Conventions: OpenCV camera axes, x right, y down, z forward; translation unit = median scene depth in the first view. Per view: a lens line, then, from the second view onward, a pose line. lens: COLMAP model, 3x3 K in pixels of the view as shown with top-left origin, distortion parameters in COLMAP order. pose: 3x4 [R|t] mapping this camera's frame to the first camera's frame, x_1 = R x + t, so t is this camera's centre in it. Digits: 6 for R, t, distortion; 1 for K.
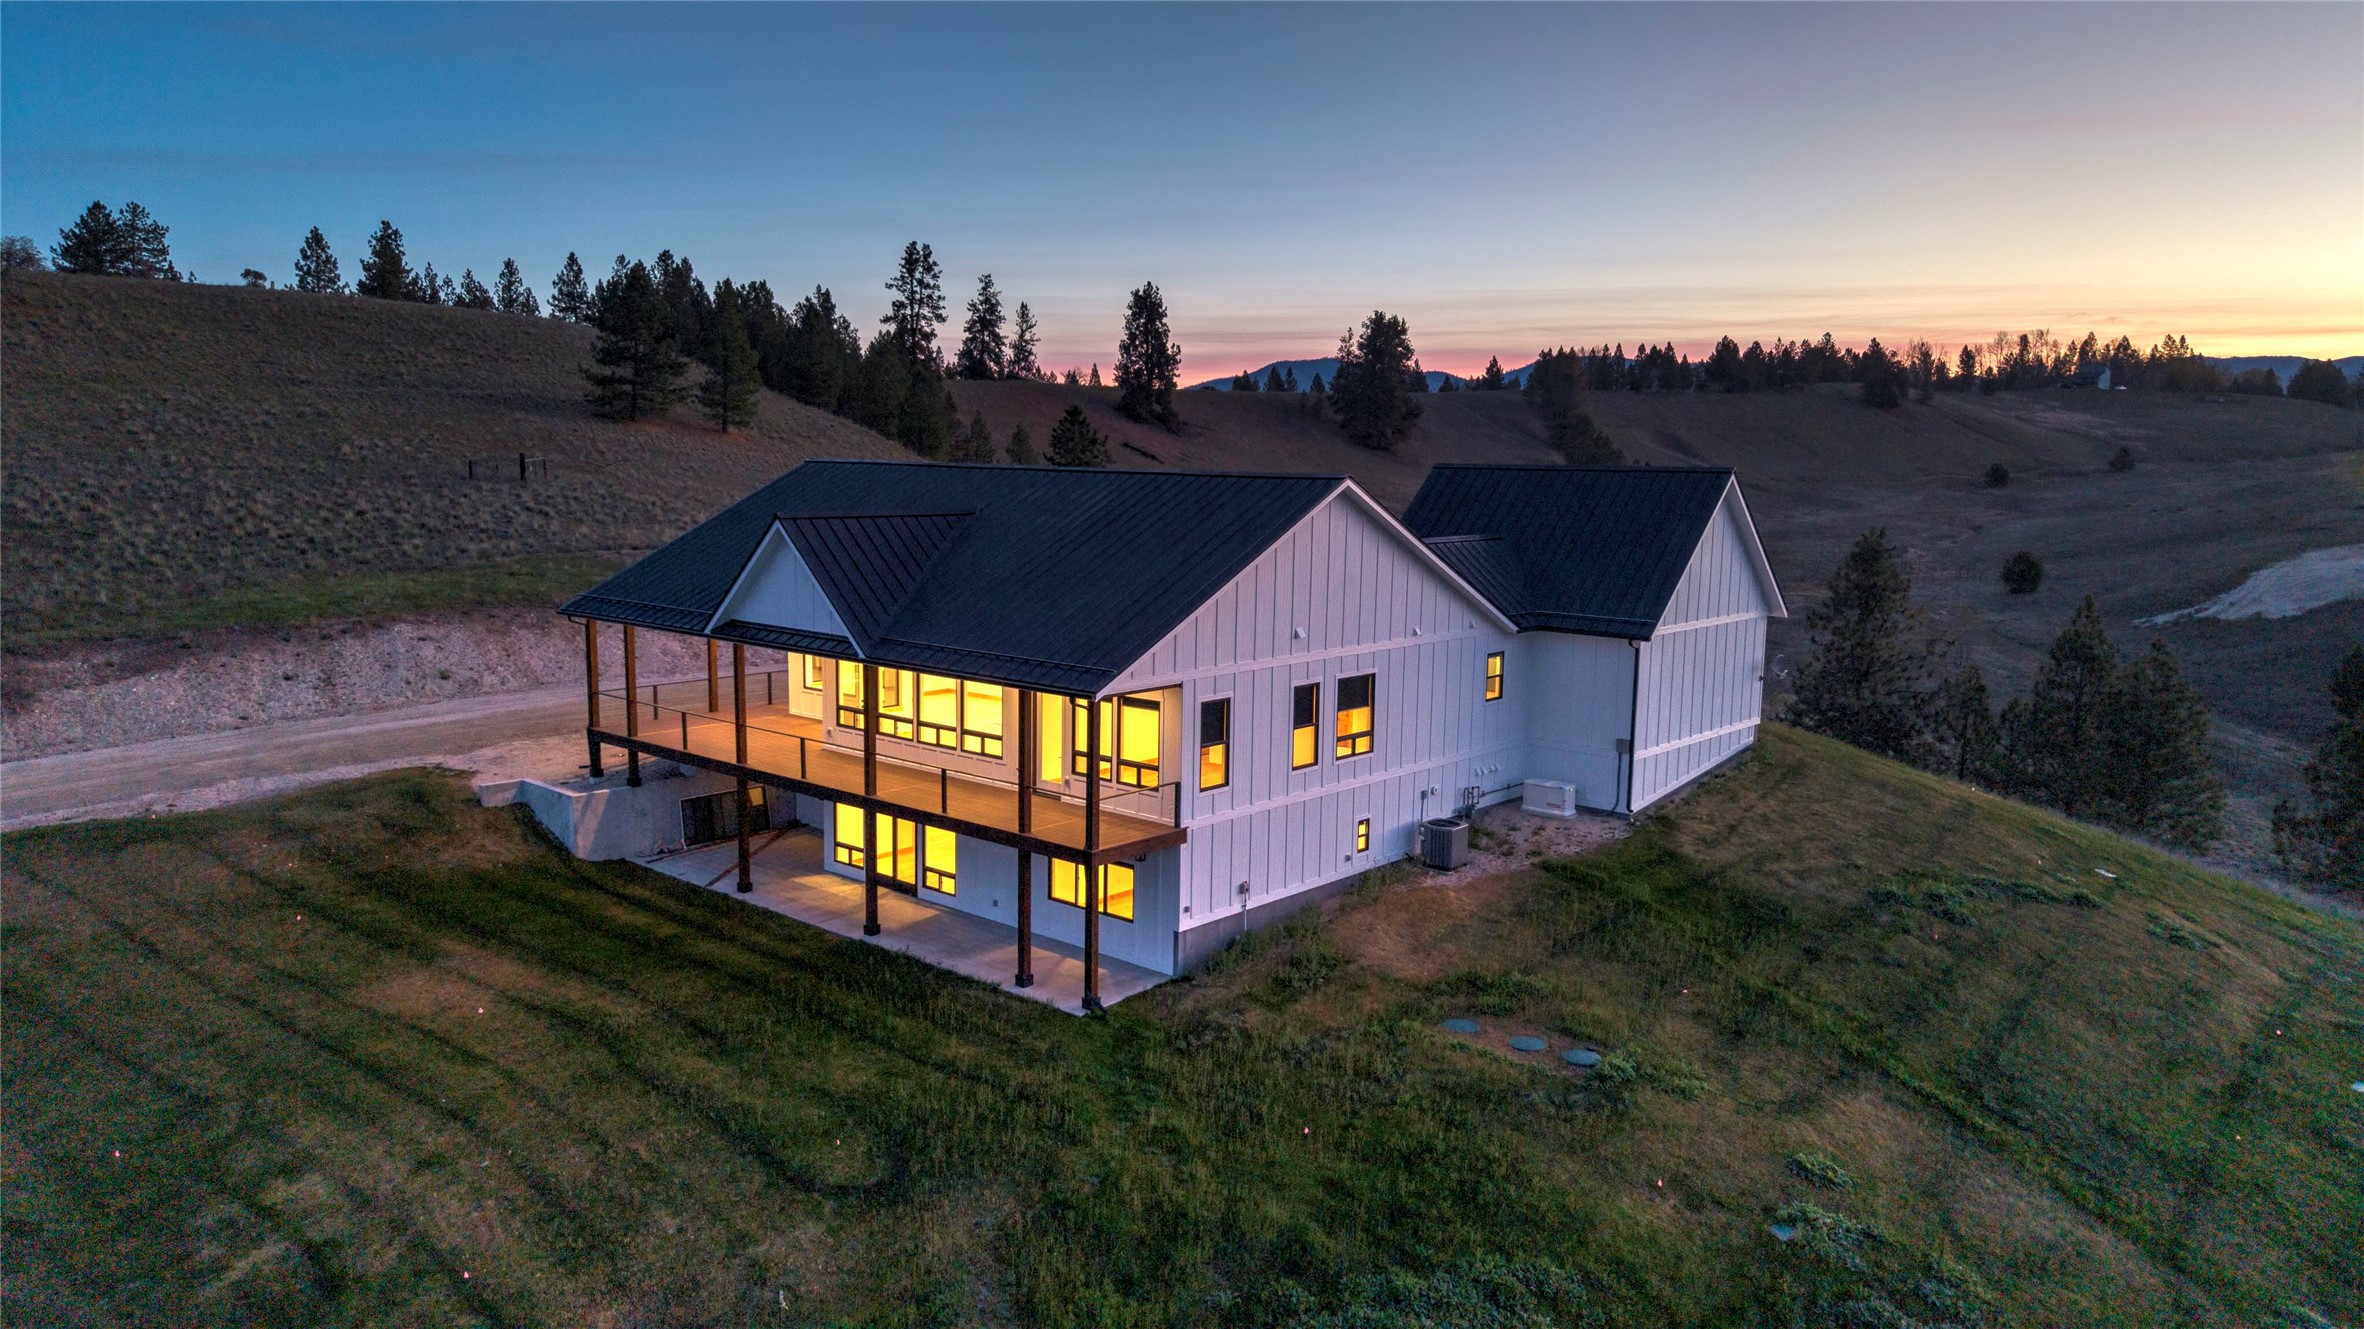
lens RADIAL K [[1584.5, 0, 1182.0], [0, 1584.5, 664.5], [0, 0, 1]] dist [0.003296, -0.002808]
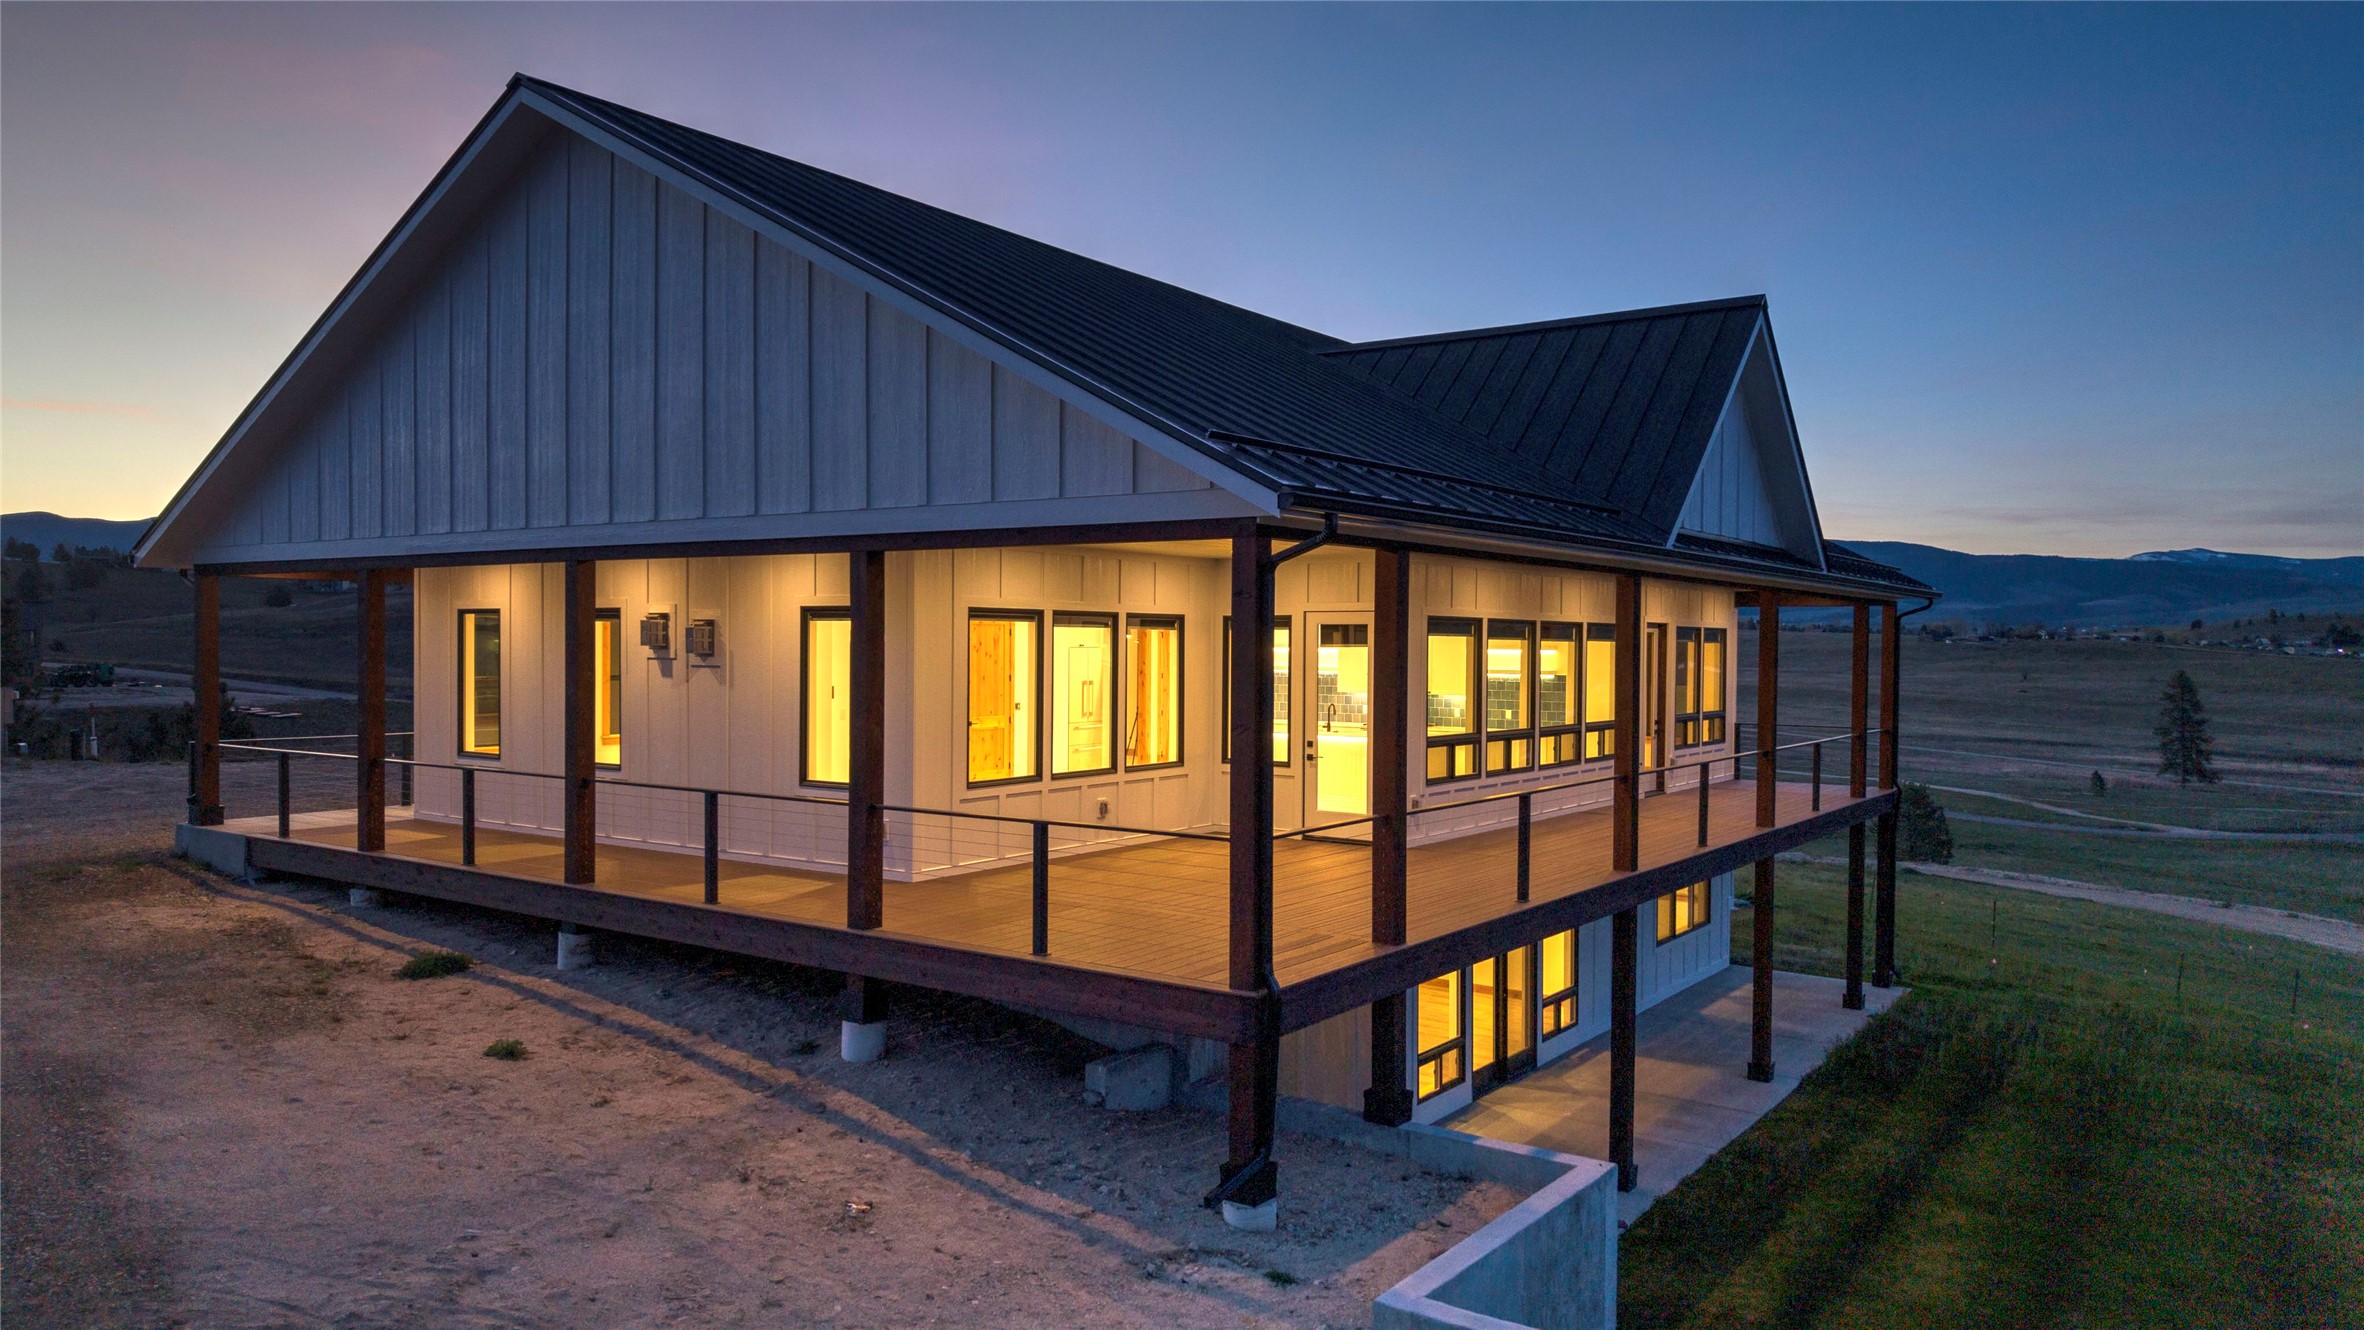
lens RADIAL K [[1597.2, 0, 1182.0], [0, 1597.2, 665.0], [0, 0, 1]] dist [0.001899, -0.001876]
pose [[-0.097675, -0.032000, 0.994704, -0.660163], [0.126480, 0.990979, 0.044300, -0.022988], [-0.987149, 0.130138, -0.092747, 1.111871]]
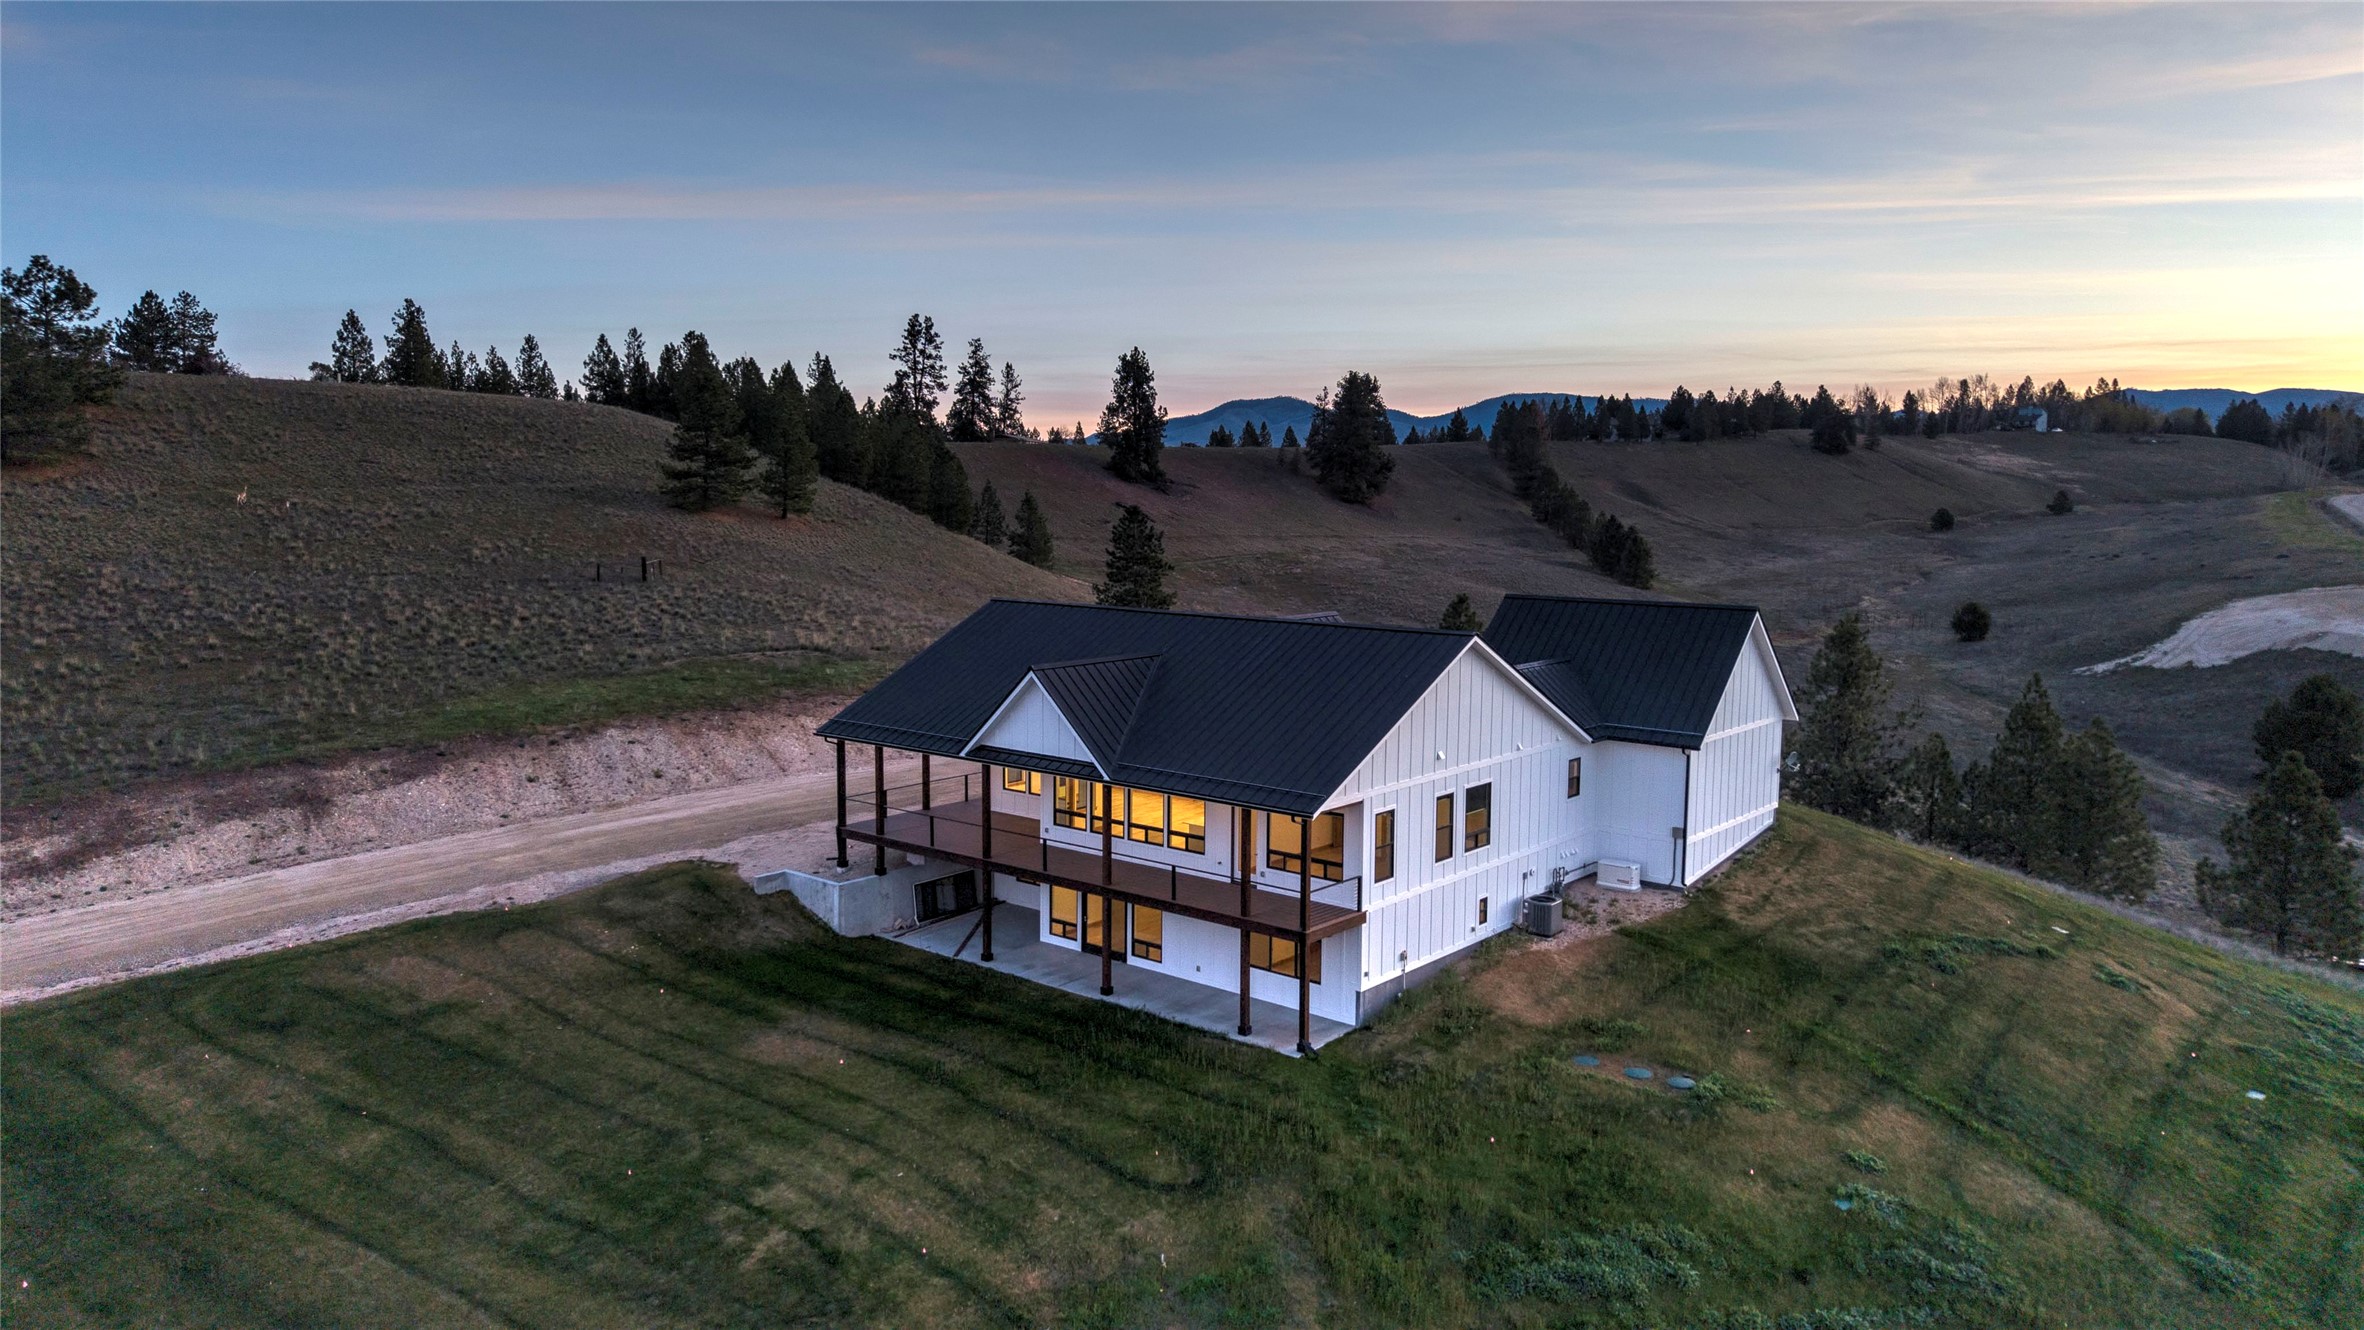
lens RADIAL K [[1584.5, 0, 1182.0], [0, 1584.5, 665.0], [0, 0, 1]] dist [0.003296, -0.002808]
pose [[0.999567, -0.010514, 0.027464, -0.151746], [0.011148, 0.999673, -0.023029, -0.059148], [-0.027213, 0.023325, 0.999357, -0.251887]]
